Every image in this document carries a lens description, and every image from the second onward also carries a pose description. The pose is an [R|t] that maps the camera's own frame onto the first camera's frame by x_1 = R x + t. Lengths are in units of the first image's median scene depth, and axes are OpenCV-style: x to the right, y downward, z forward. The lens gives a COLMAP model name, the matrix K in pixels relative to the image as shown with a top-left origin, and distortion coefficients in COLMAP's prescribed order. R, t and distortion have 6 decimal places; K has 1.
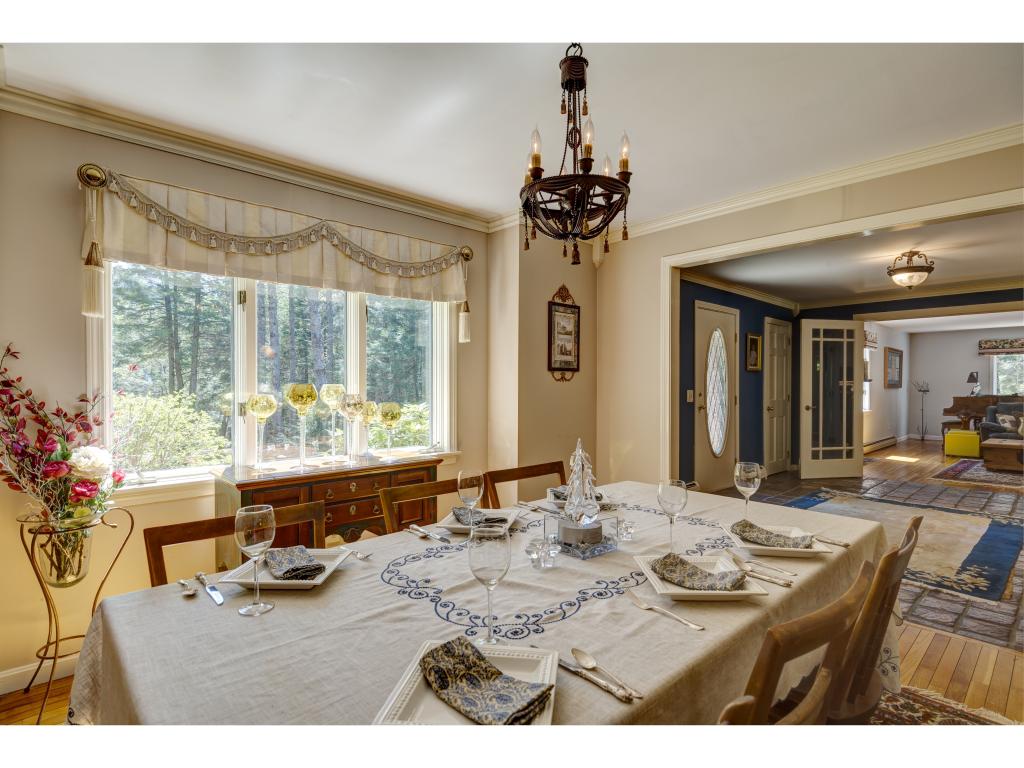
lens RADIAL K [[517.7, 0, 510.9], [0, 517.7, 387.5], [0, 0, 1]] dist [0.009765, -0.018016]
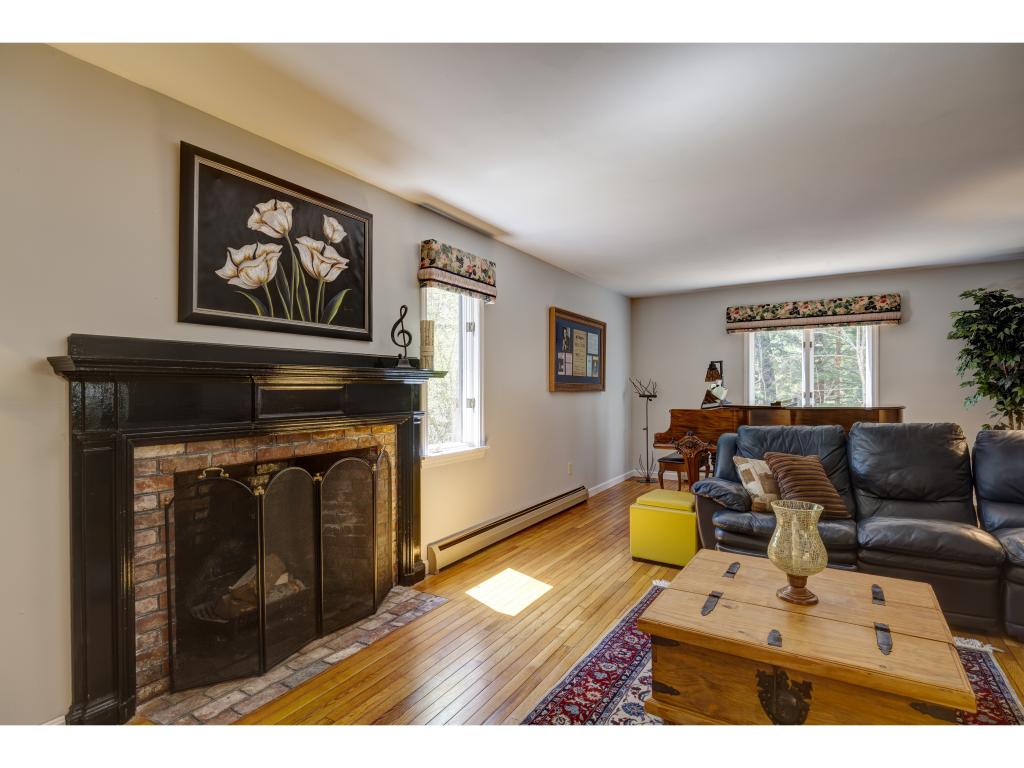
lens RADIAL K [[517.7, 0, 510.9], [0, 517.7, 387.5], [0, 0, 1]] dist [0.009765, -0.018016]
pose [[0.964473, -0.007403, 0.264077, 0.862680], [0.009402, 0.999936, -0.006308, -0.001285], [-0.264013, 0.008567, 0.964481, 0.838215]]
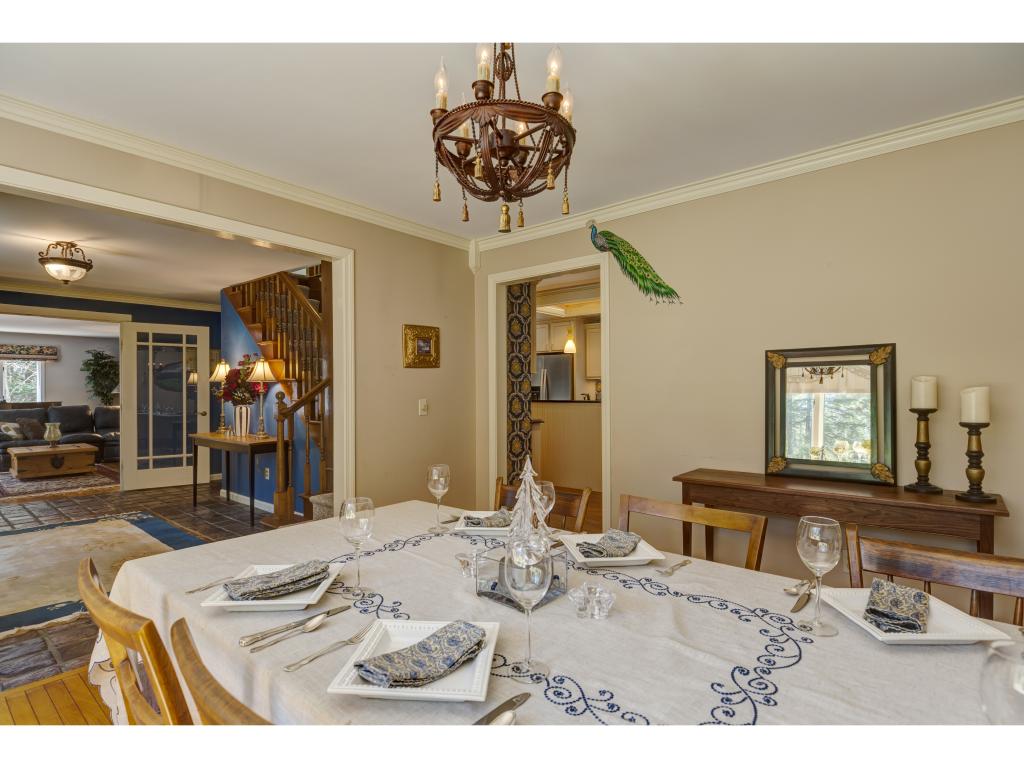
lens RADIAL K [[517.7, 0, 510.9], [0, 517.7, 387.5], [0, 0, 1]] dist [0.009765, -0.018016]
pose [[-0.124611, -0.000077, 0.992206, -0.136985], [0.013332, 0.999910, 0.001752, -0.002079], [-0.992116, 0.013447, -0.124599, 0.233675]]
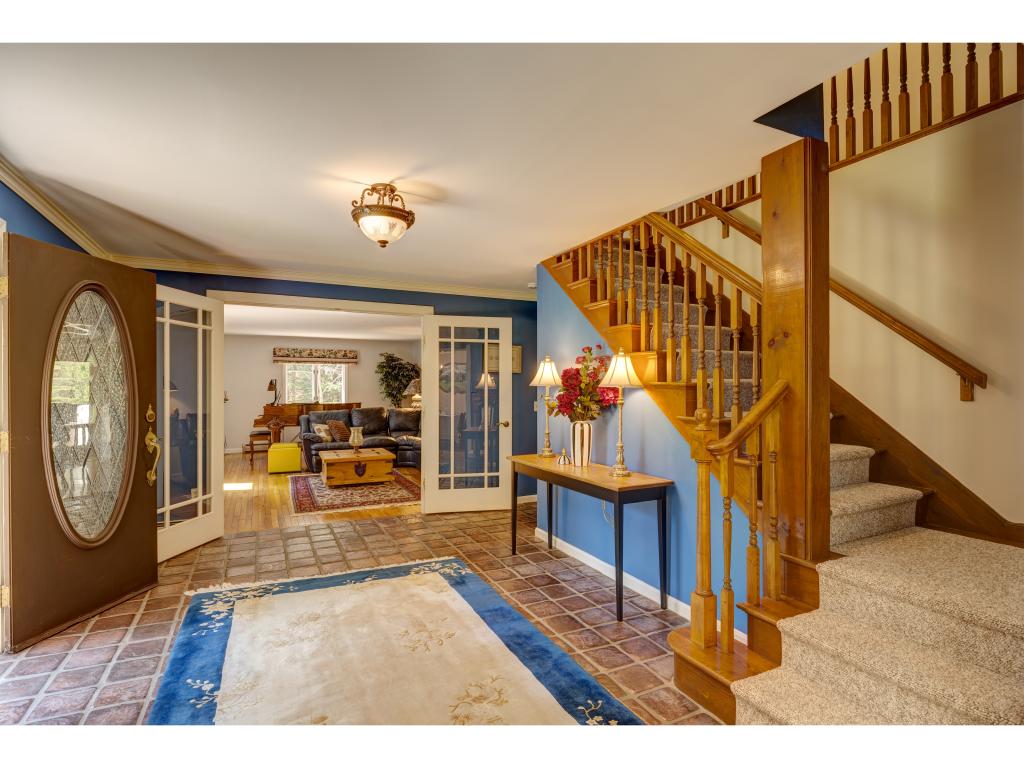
lens RADIAL K [[517.7, 0, 510.9], [0, 517.7, 387.5], [0, 0, 1]] dist [0.009765, -0.018016]
pose [[0.295267, 0.000852, 0.955414, 0.150471], [0.008268, 0.999960, -0.003447, -0.012704], [-0.955379, 0.008918, 0.295248, 0.446941]]
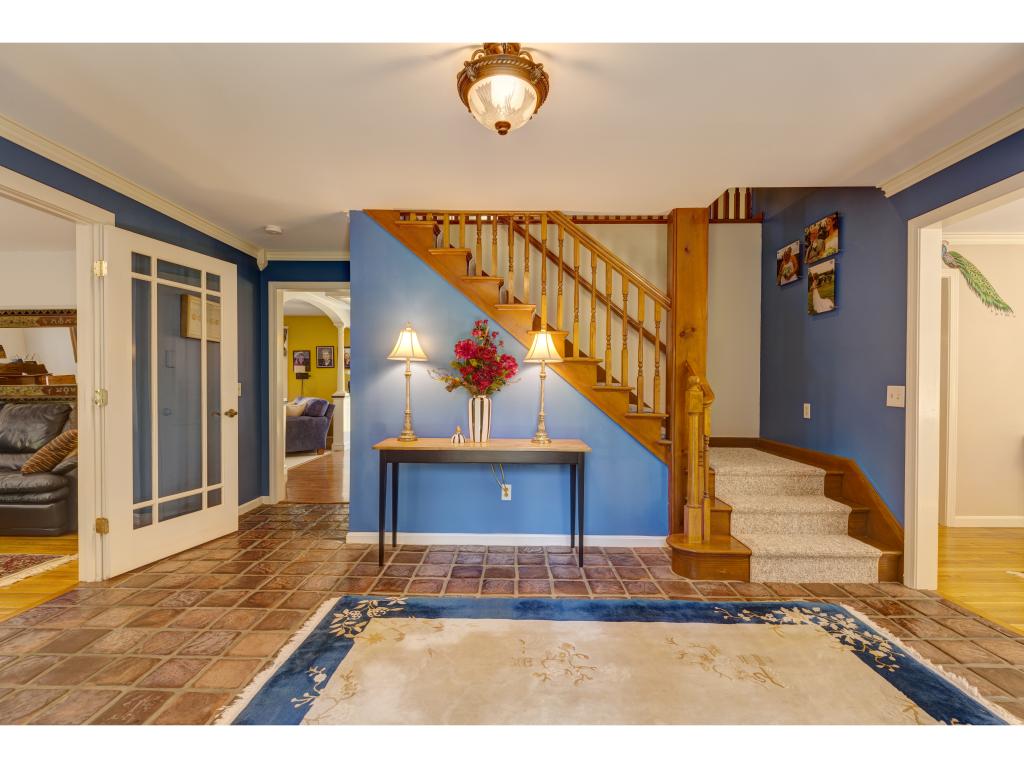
lens RADIAL K [[461.8, 0, 512.9], [0, 461.8, 389.2], [0, 0, 1]] dist [0.003308, -0.000509]
pose [[-0.726417, -0.015255, 0.687085, 0.339402], [-0.000635, 0.999768, 0.021527, 0.003738], [-0.687254, 0.015202, -0.726258, 0.846504]]
